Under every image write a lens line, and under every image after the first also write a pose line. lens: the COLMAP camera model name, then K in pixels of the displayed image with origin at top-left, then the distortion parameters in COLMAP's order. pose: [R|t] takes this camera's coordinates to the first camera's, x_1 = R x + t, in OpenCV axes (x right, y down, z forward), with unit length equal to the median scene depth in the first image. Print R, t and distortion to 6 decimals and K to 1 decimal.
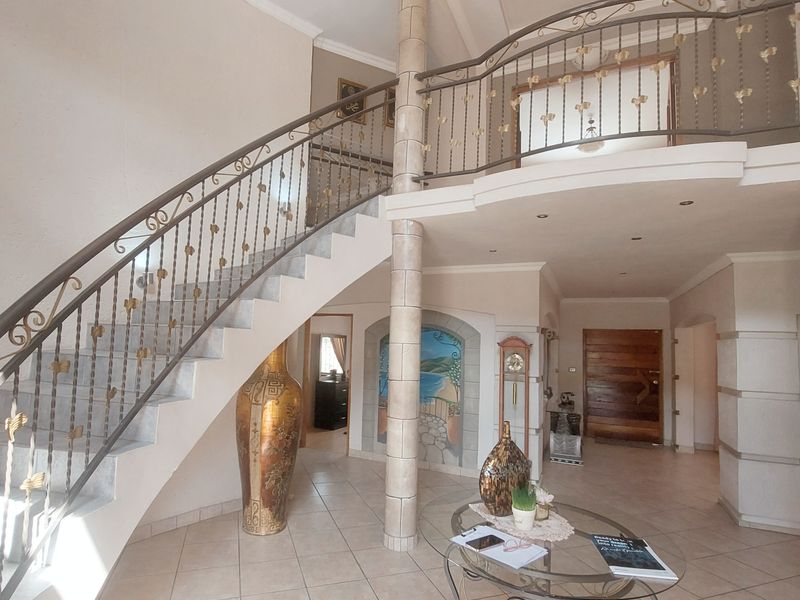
lens RADIAL K [[421.1, 0, 395.2], [0, 421.1, 301.1], [0, 0, 1]] dist [-0.001473, -0.003600]
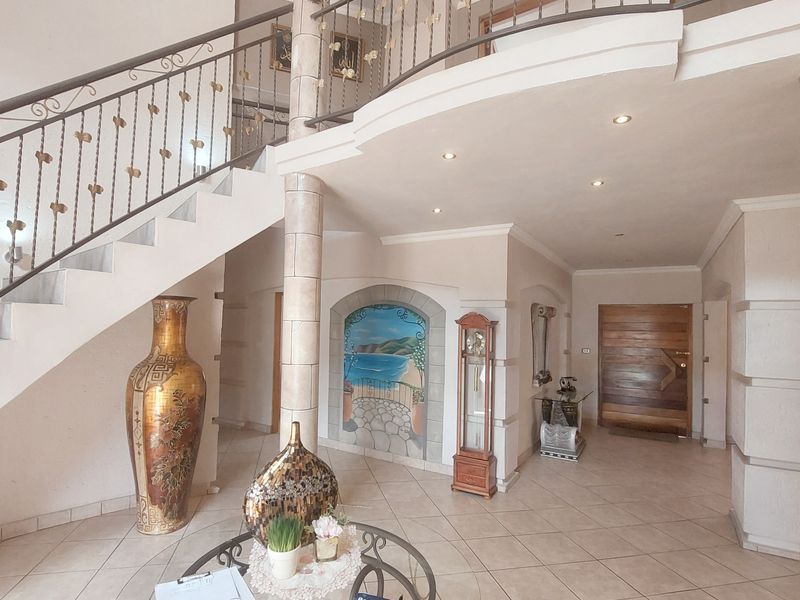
lens RADIAL K [[421.1, 0, 404.0], [0, 421.1, 300.3], [0, 0, 1]] dist [-0.001473, -0.003600]
pose [[0.992617, -0.018238, -0.119910, 0.237851], [0.023074, 0.998970, 0.039063, 0.022006], [0.119074, -0.041541, 0.992016, 0.134177]]
